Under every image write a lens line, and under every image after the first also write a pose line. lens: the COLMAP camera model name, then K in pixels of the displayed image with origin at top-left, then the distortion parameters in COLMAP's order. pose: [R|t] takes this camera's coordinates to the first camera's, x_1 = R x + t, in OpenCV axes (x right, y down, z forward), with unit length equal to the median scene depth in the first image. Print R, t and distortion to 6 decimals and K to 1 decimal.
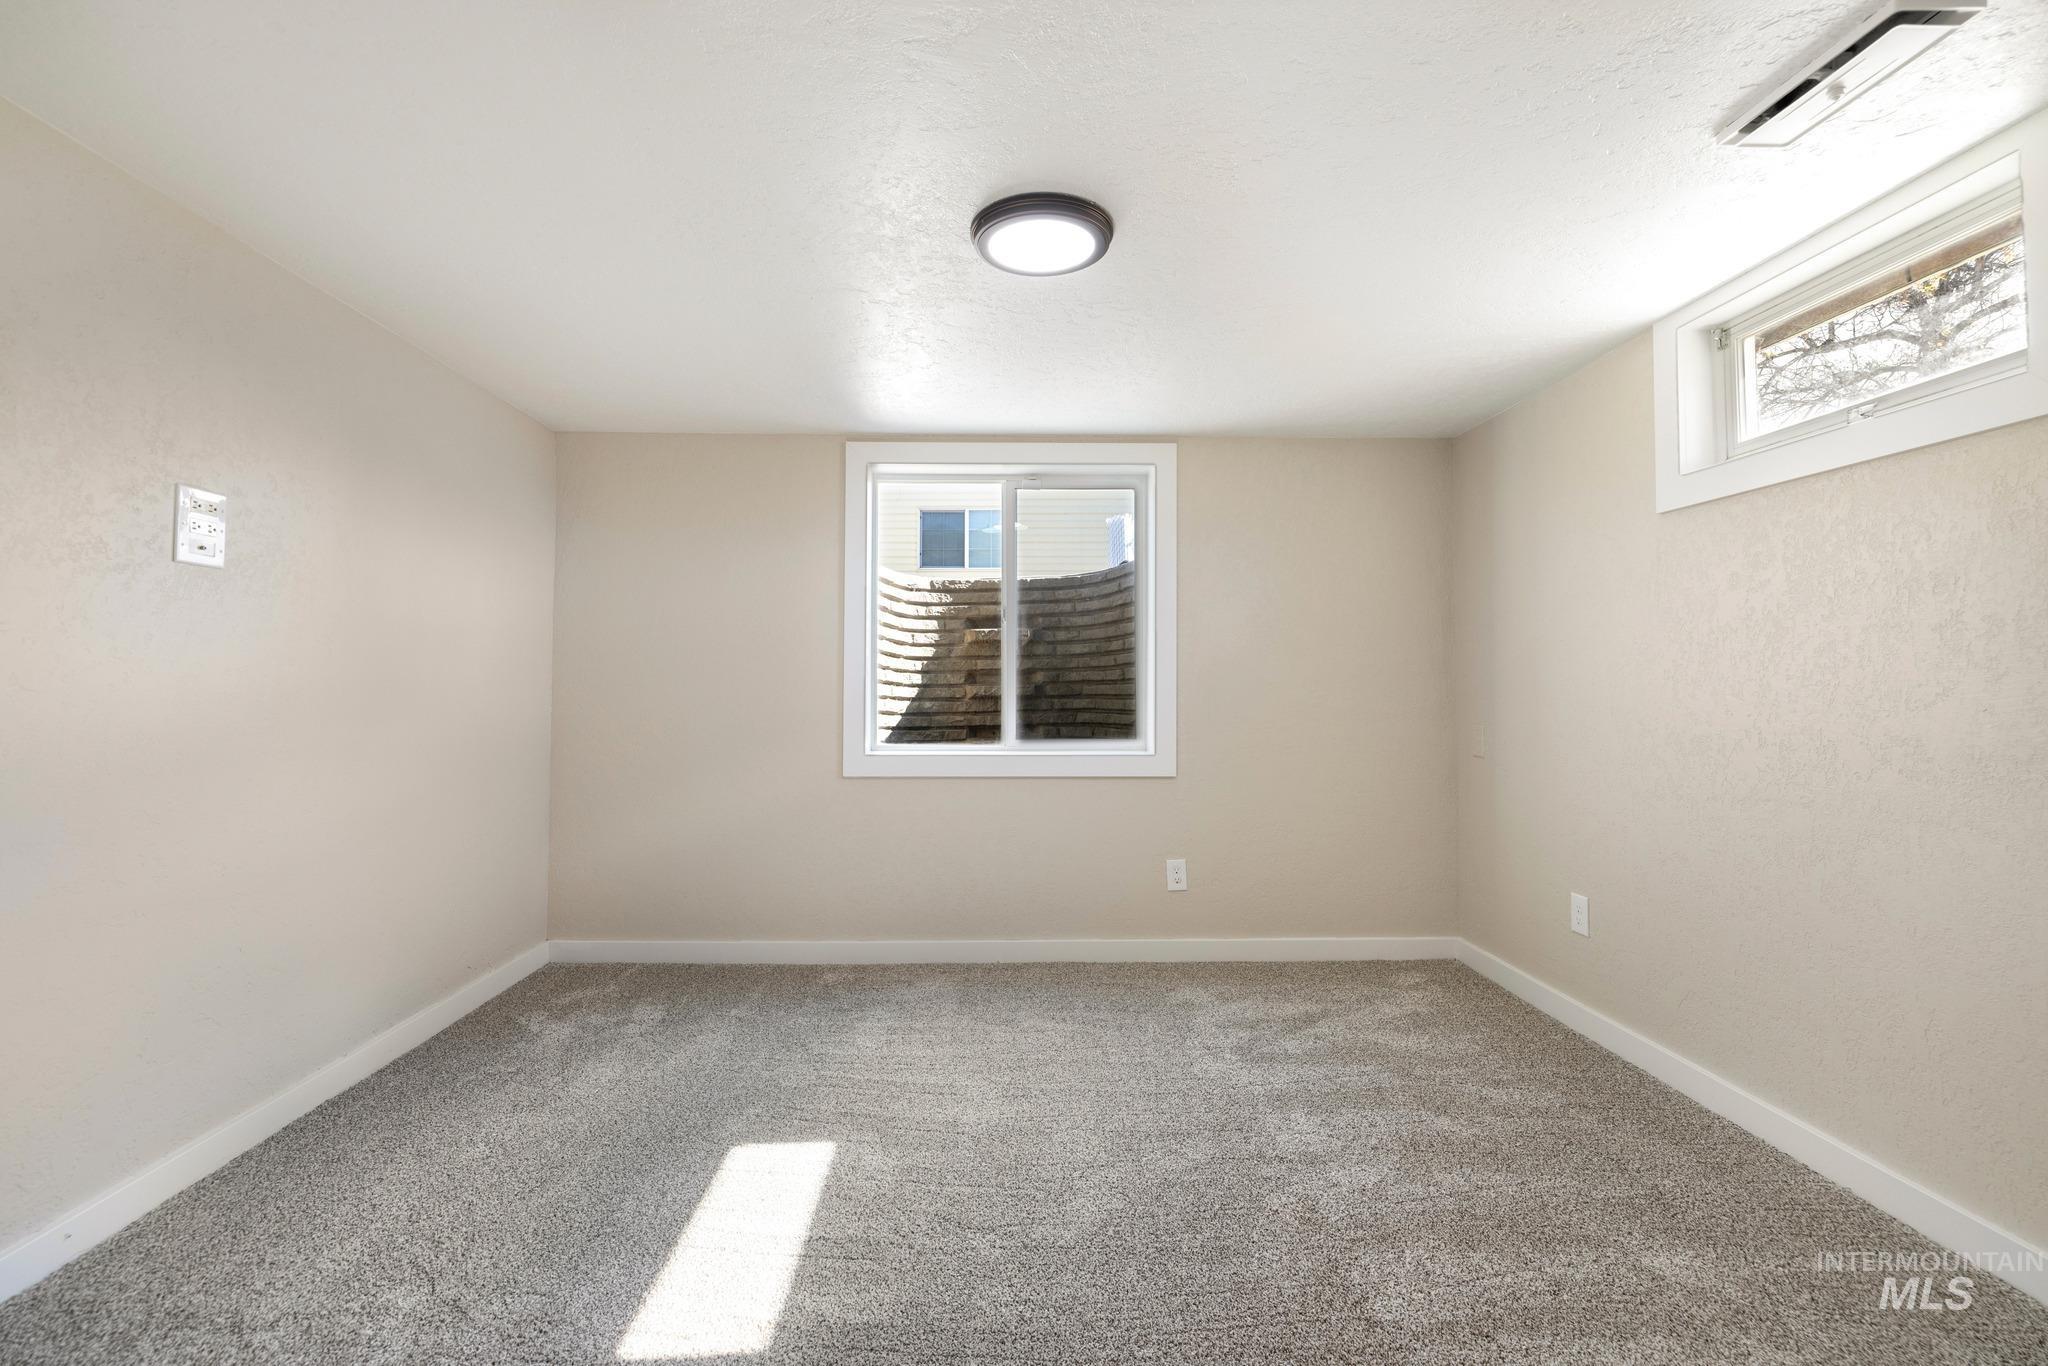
lens RADIAL K [[889.4, 0, 1024.0], [0, 889.4, 683.0], [0, 0, 1]] dist [0.001166, 0.000620]
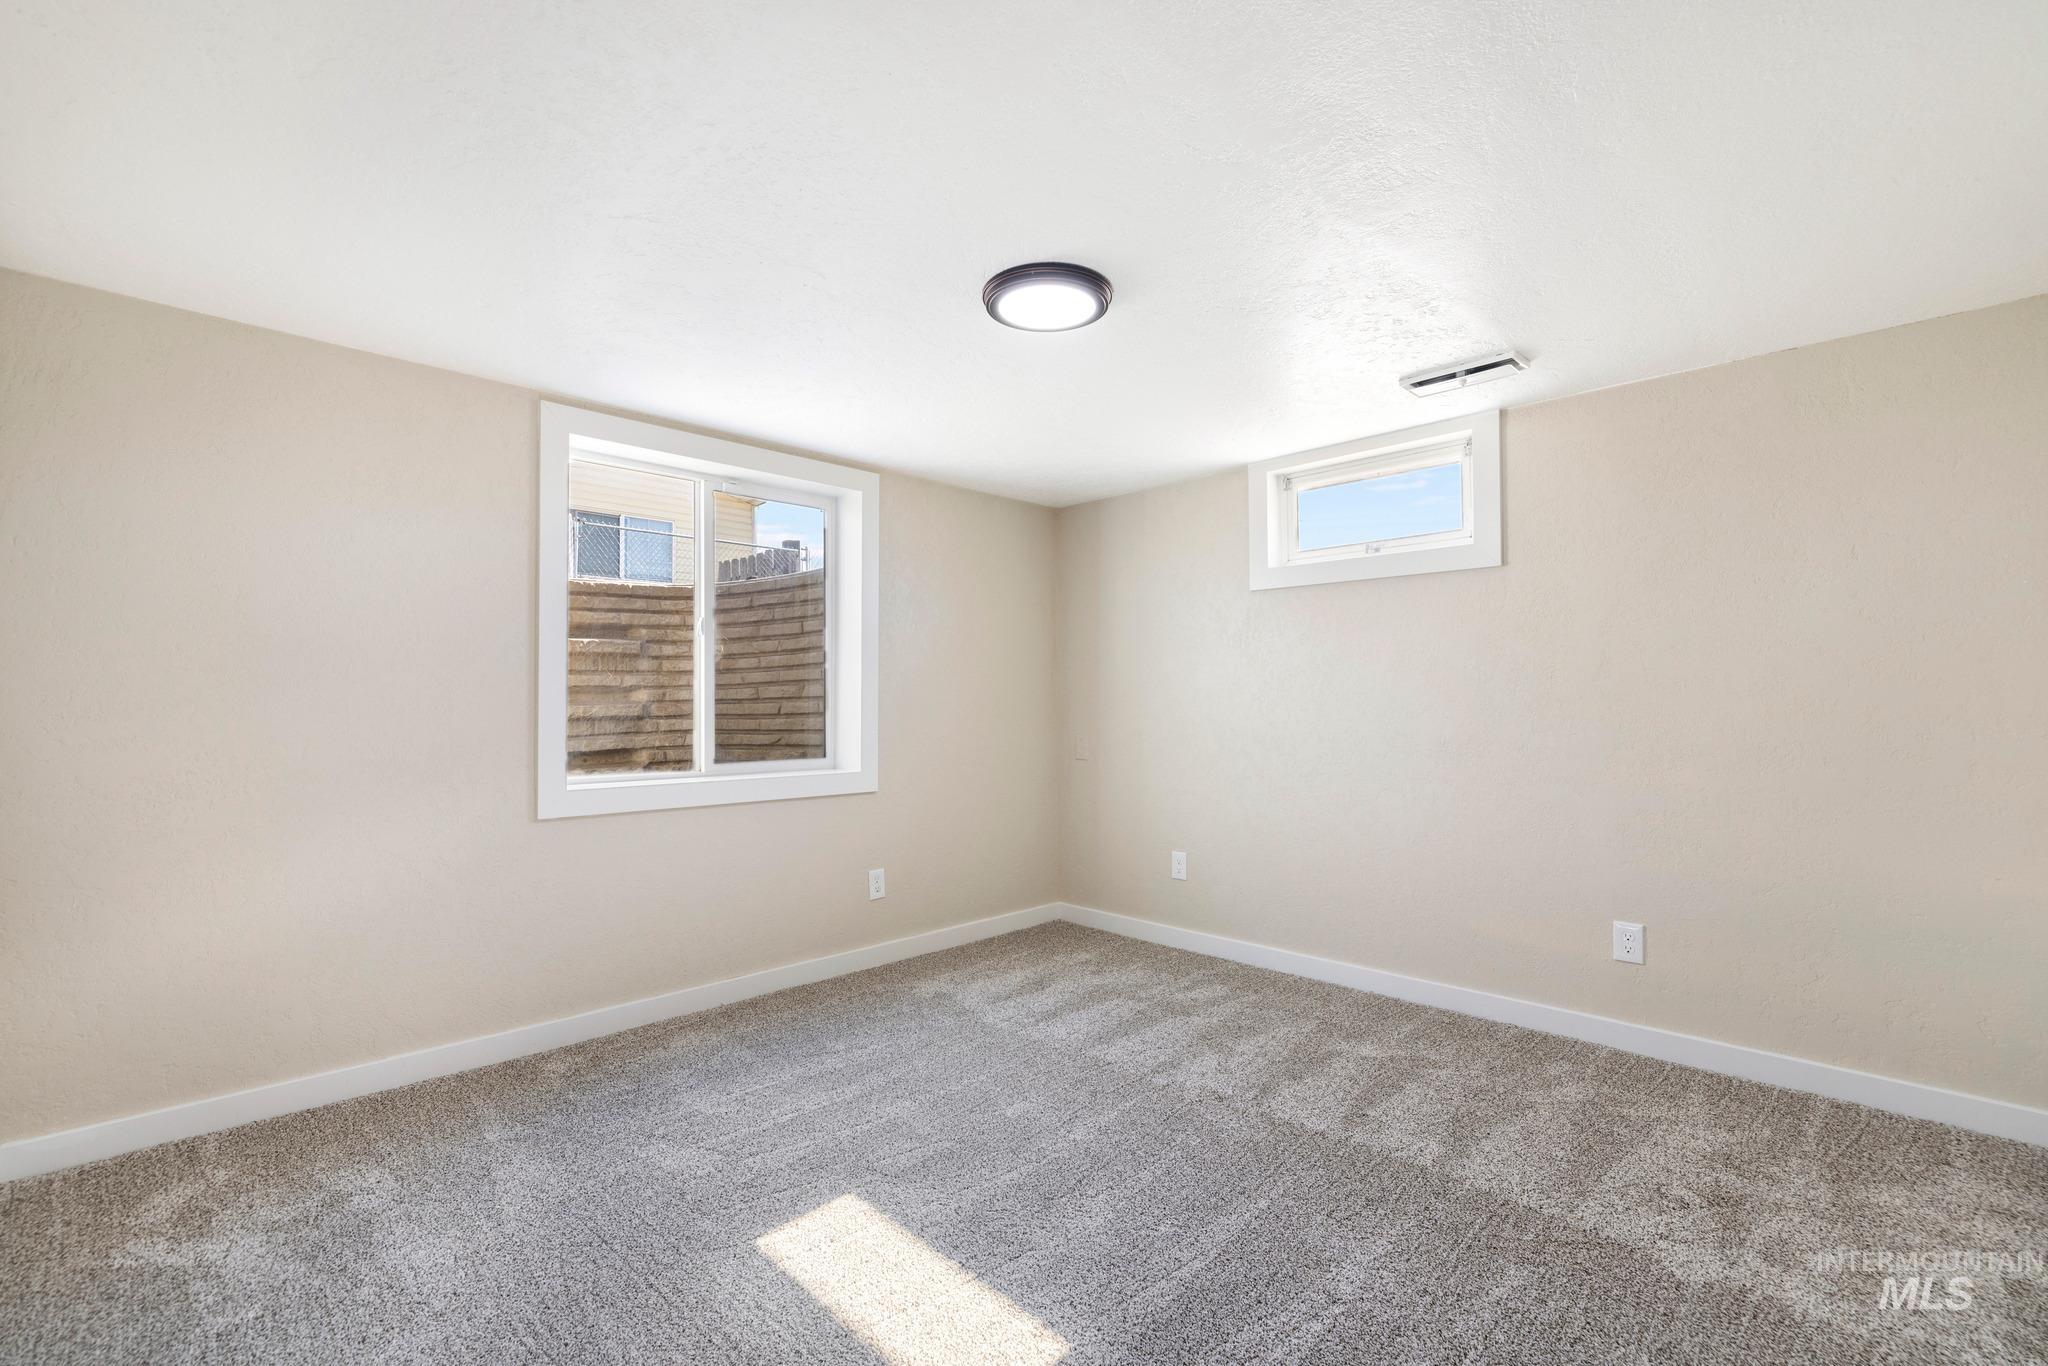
lens RADIAL K [[884.3, 0, 1024.4], [0, 884.3, 711.3], [0, 0, 1]] dist [-0.000266, 0.000355]
pose [[0.725448, -0.006397, 0.688247, -0.450123], [-0.000760, 0.999949, 0.010095, -0.000066], [-0.688277, -0.007846, 0.725406, 0.126860]]
